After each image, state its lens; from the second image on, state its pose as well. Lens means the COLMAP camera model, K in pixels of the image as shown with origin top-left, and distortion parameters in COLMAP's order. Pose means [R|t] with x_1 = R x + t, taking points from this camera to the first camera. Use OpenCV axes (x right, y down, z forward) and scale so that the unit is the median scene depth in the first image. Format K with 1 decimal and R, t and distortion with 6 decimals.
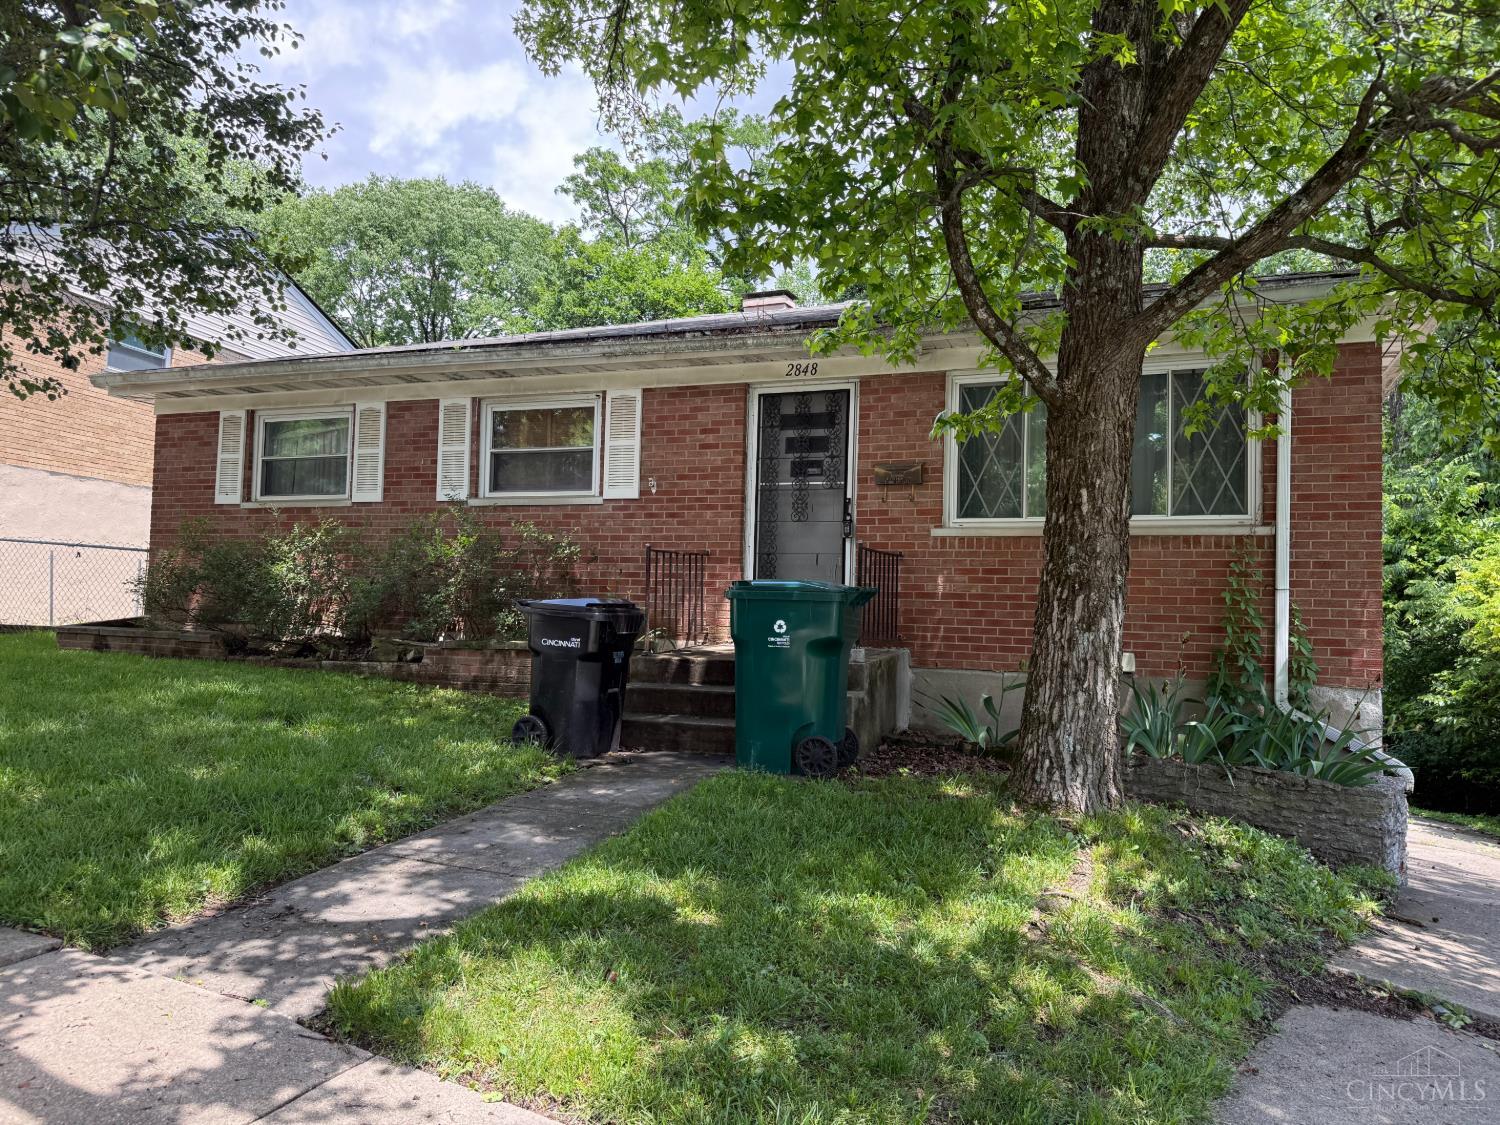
lens RADIAL K [[1040.4, 0, 751.9], [0, 1040.4, 559.4], [0, 0, 1]] dist [0.004629, -0.001966]
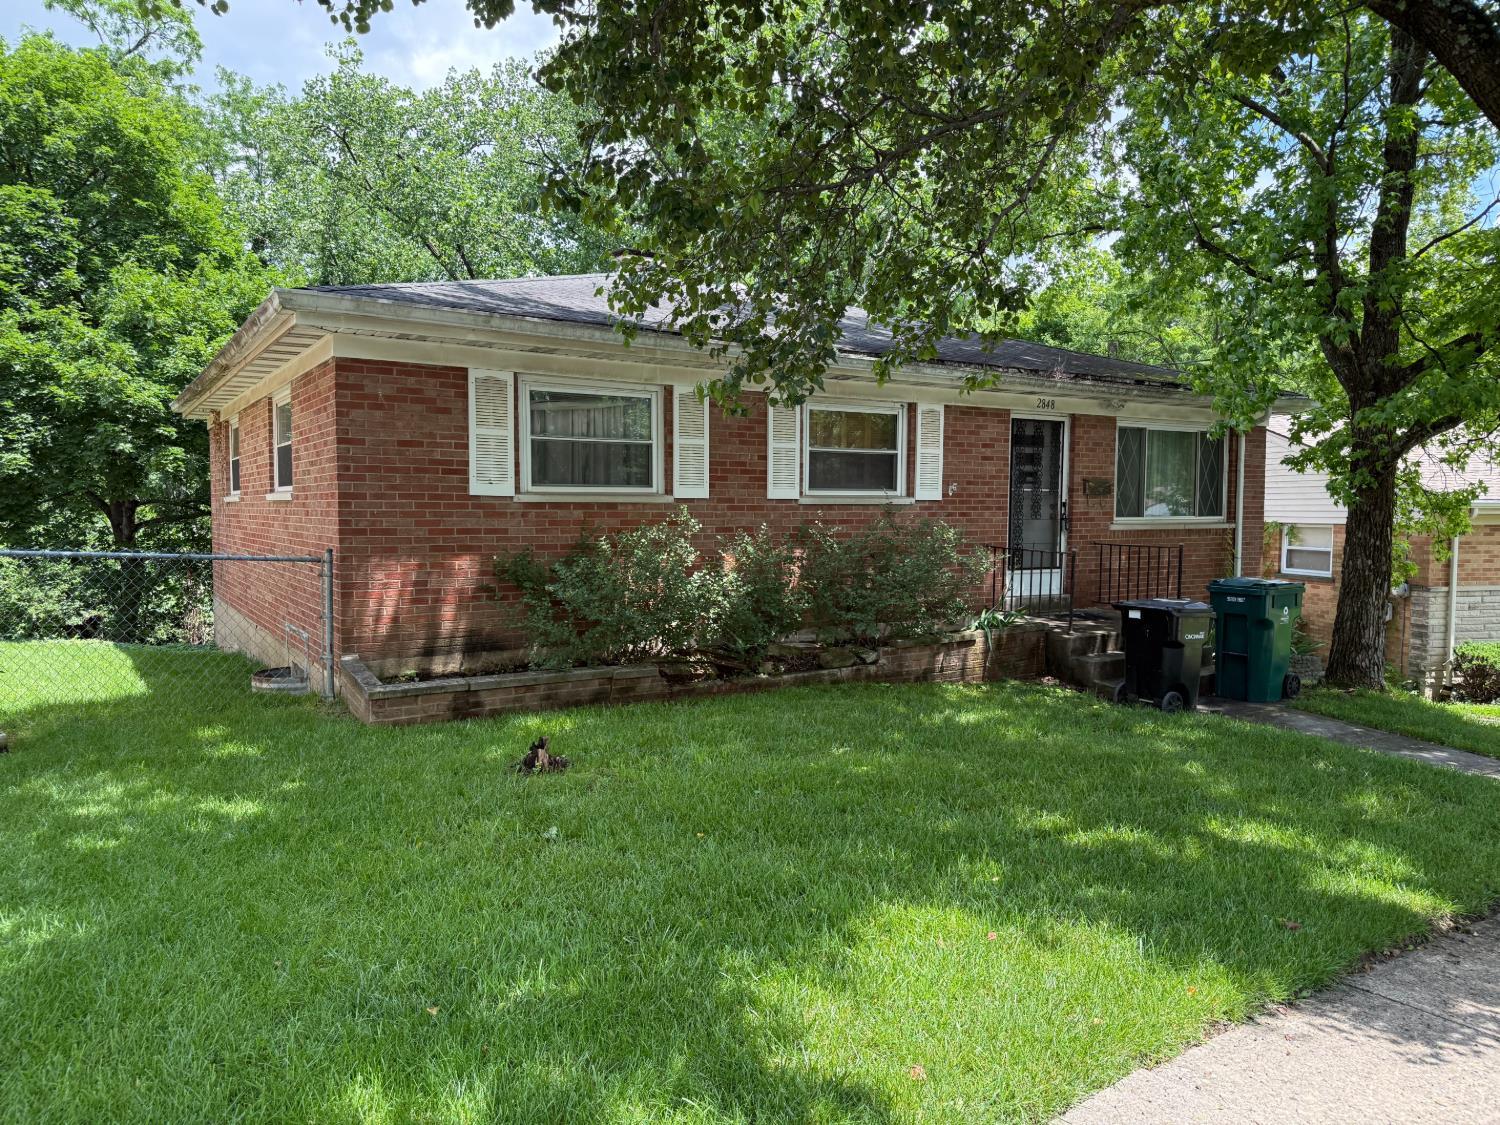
lens RADIAL K [[1040.4, 0, 751.9], [0, 1040.4, 565.6], [0, 0, 1]] dist [0.004629, -0.001966]
pose [[0.604177, -0.034634, 0.796097, -1.076498], [0.028391, 0.999356, 0.021930, -0.016559], [-0.796344, 0.009352, 0.604772, 0.444990]]
